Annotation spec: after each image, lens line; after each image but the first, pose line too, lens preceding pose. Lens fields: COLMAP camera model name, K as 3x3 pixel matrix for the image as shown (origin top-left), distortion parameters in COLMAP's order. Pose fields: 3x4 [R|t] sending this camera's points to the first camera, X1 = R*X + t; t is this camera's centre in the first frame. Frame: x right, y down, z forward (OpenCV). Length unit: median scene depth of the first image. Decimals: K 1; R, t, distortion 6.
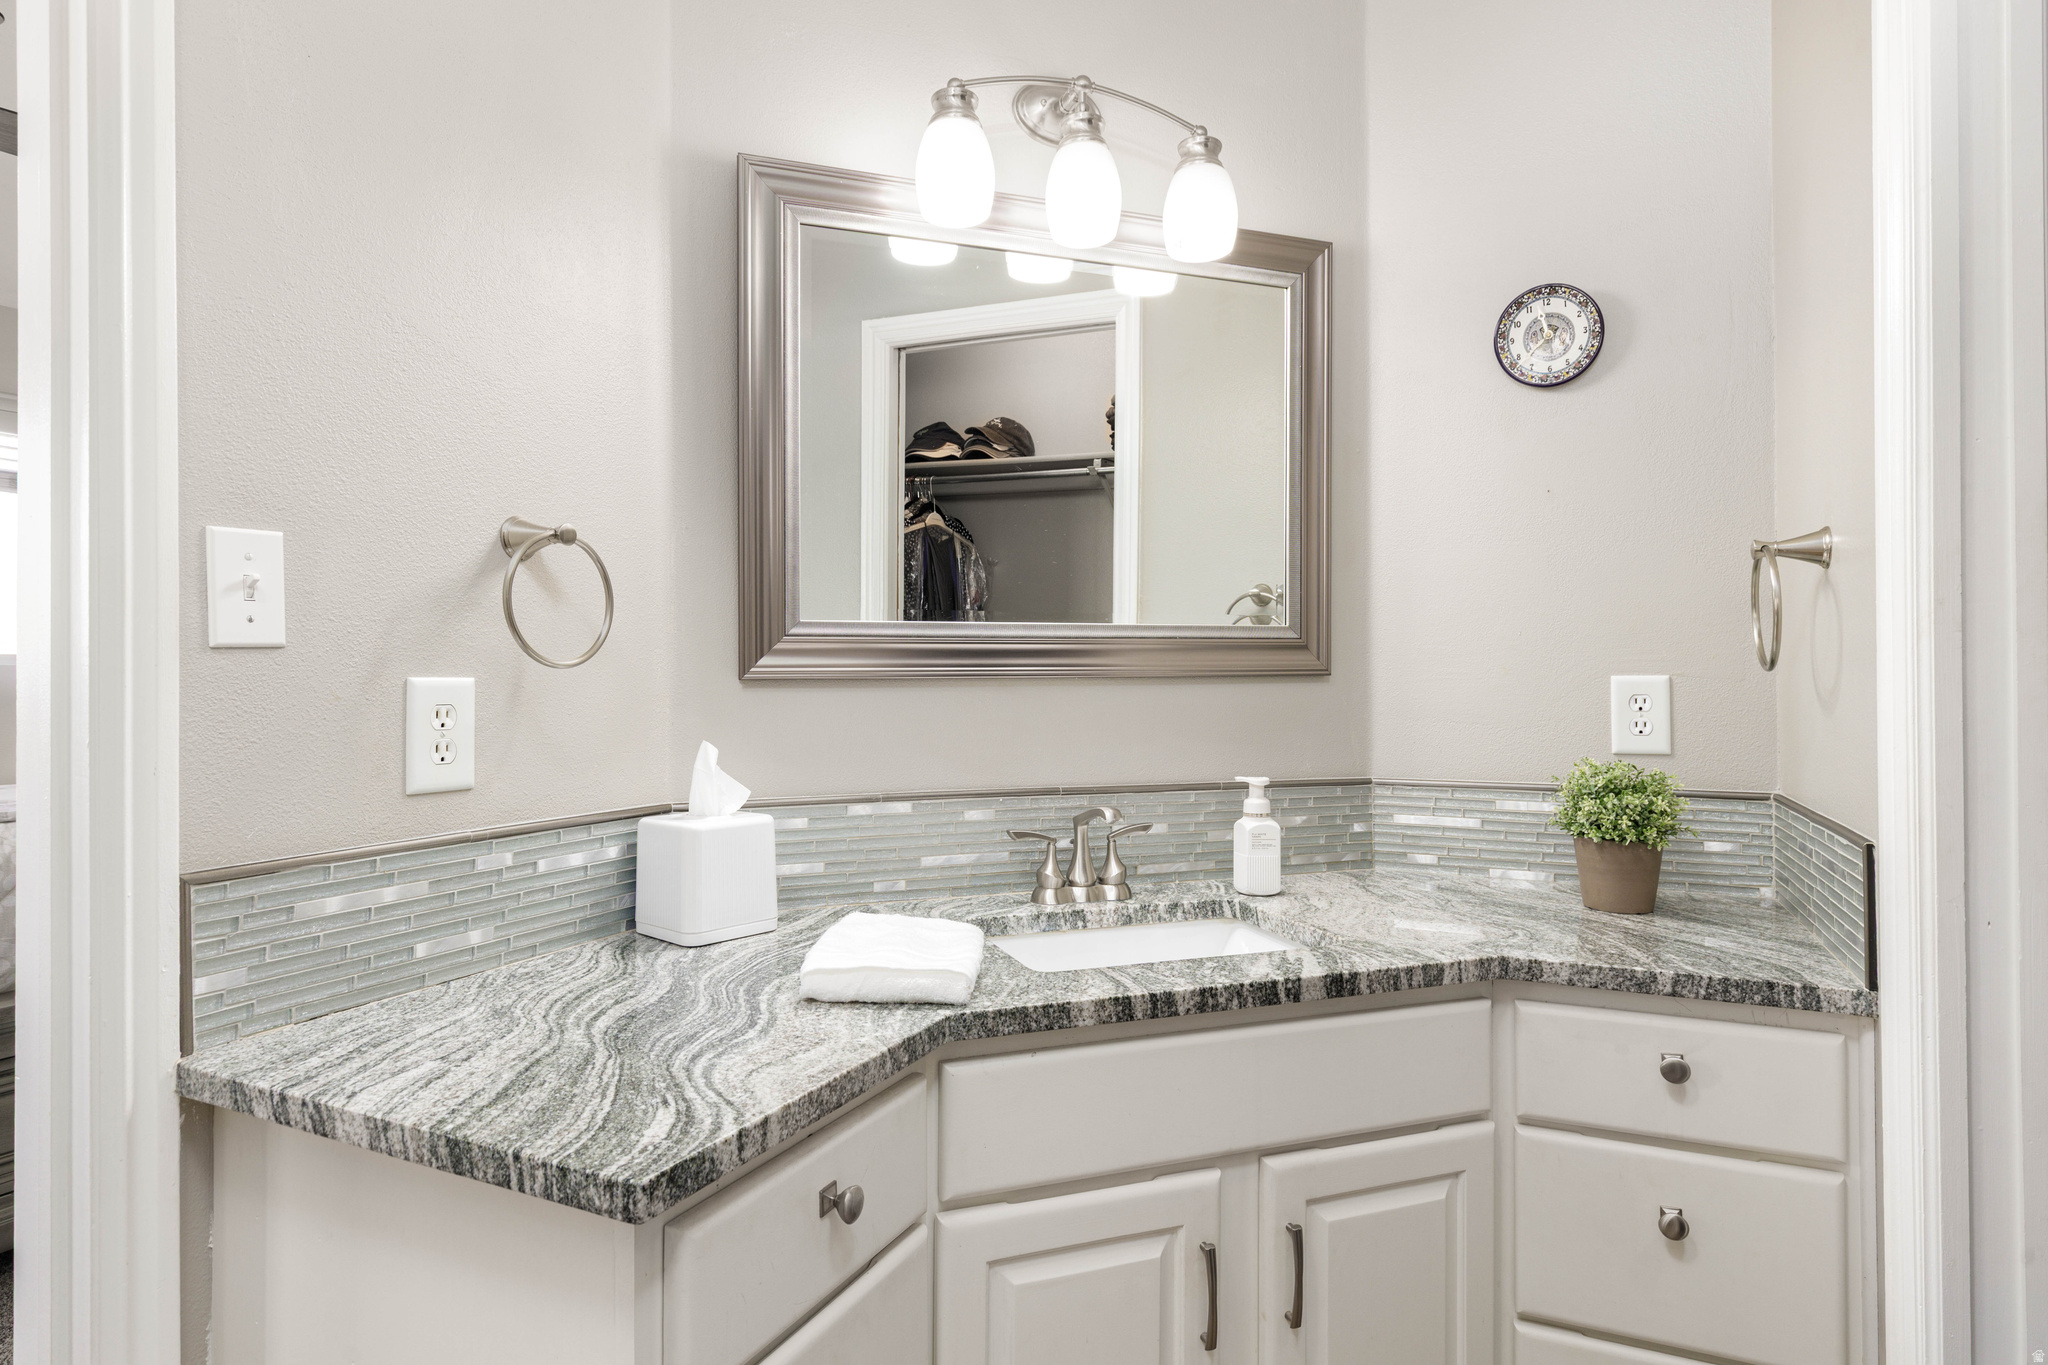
lens RADIAL K [[1134.7, 0, 1057.4], [0, 1134.7, 667.5], [0, 0, 1]] dist [0.003302, 0.000410]
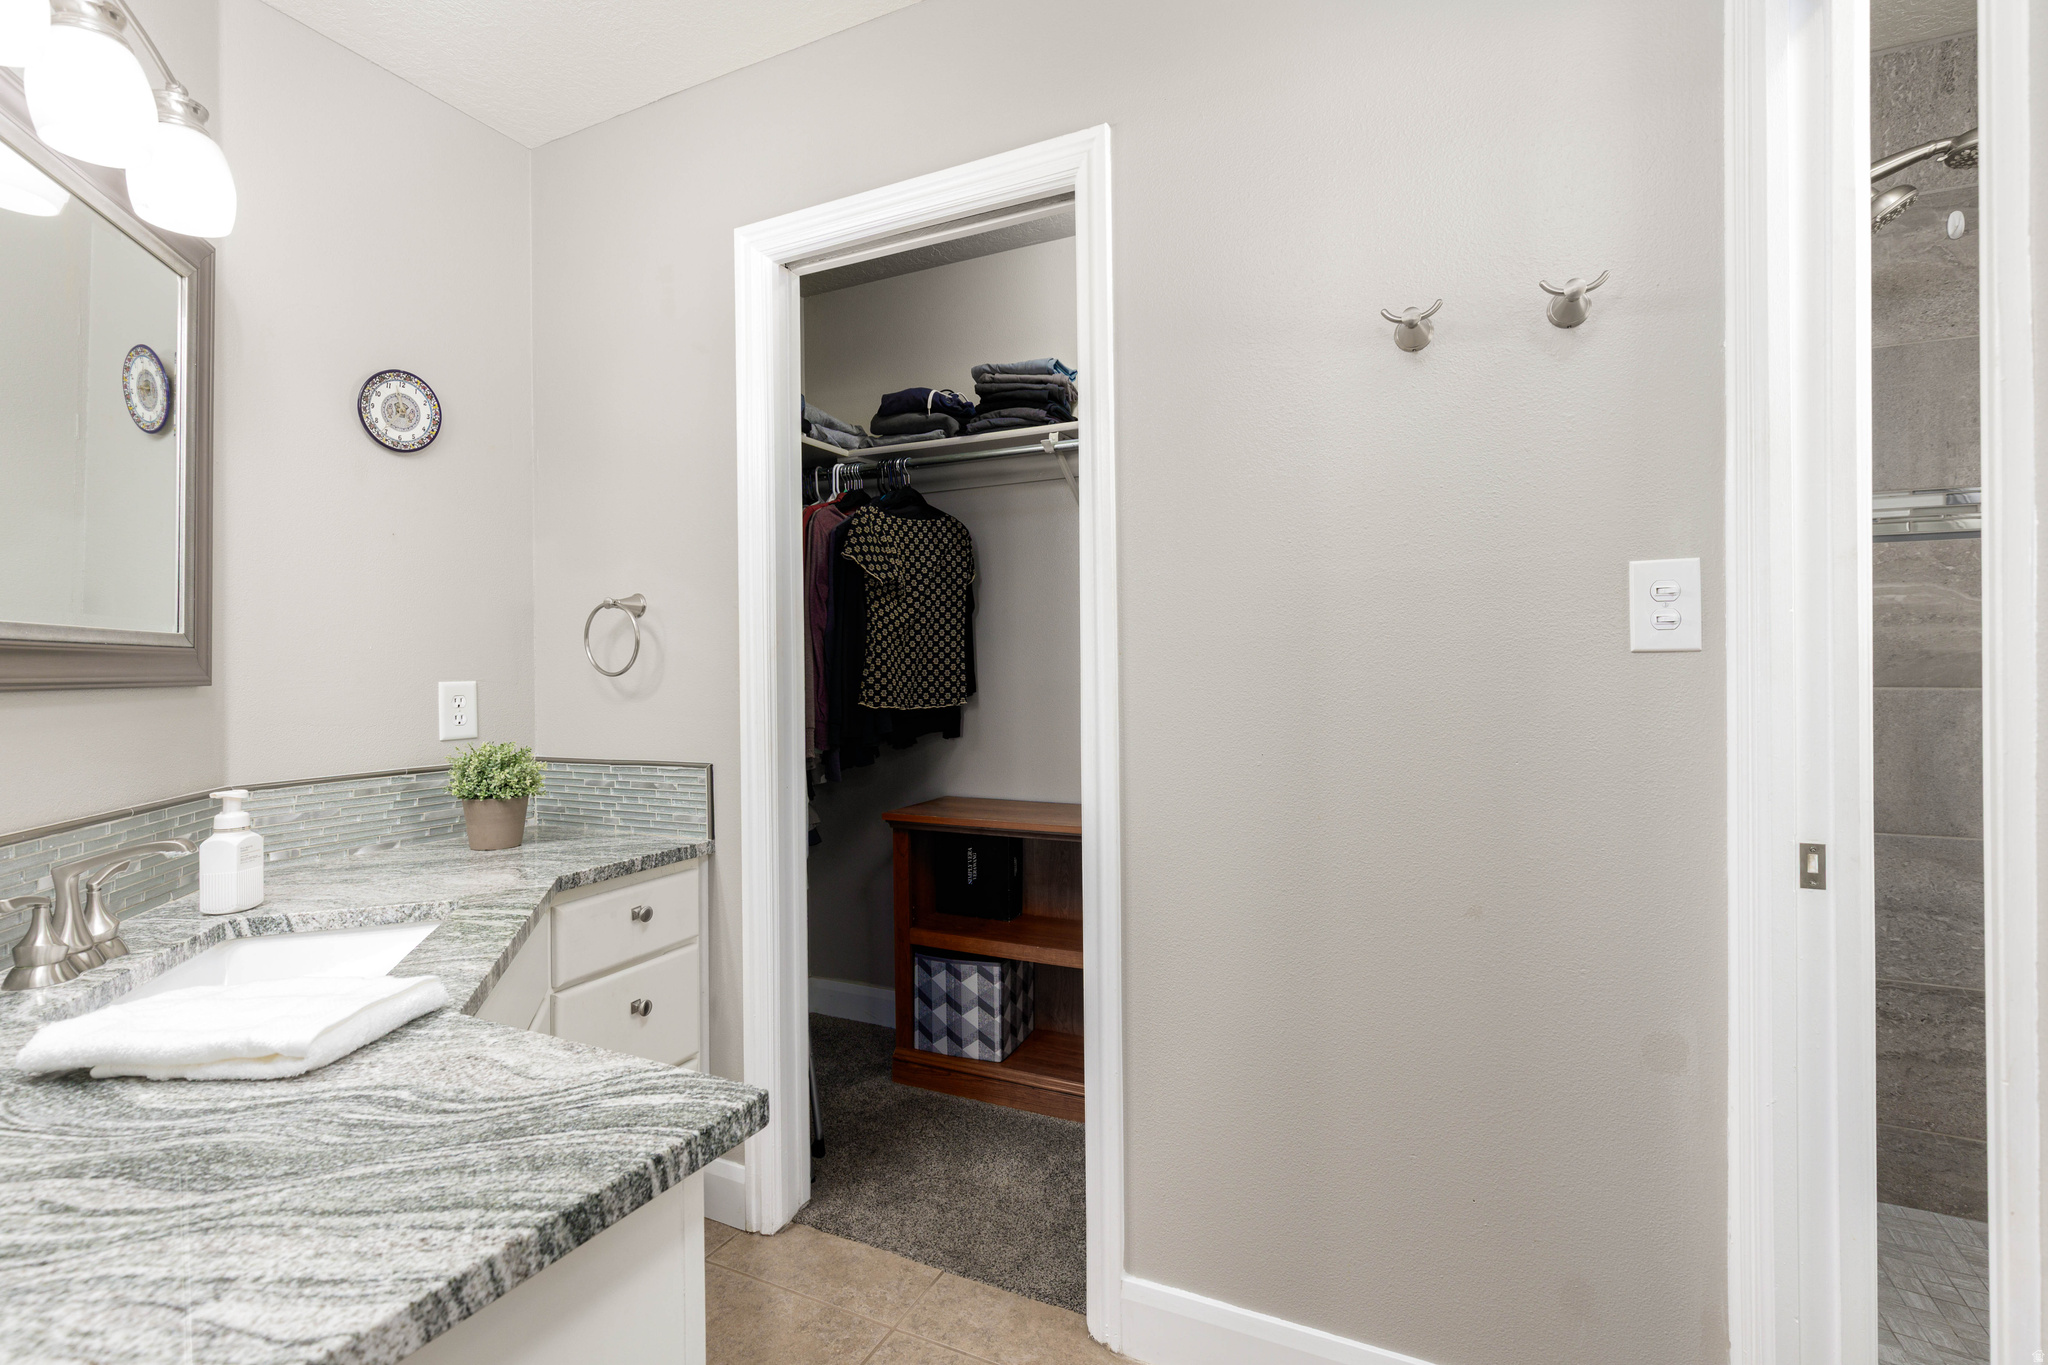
lens RADIAL K [[919.1, 0, 1024.7], [0, 919.1, 671.7], [0, 0, 1]] dist [0.003073, -0.000265]
pose [[0.021248, -0.000647, 0.999774, -0.799520], [0.010575, 0.999944, 0.000422, 0.002823], [-0.999718, 0.010564, 0.021253, 0.411383]]
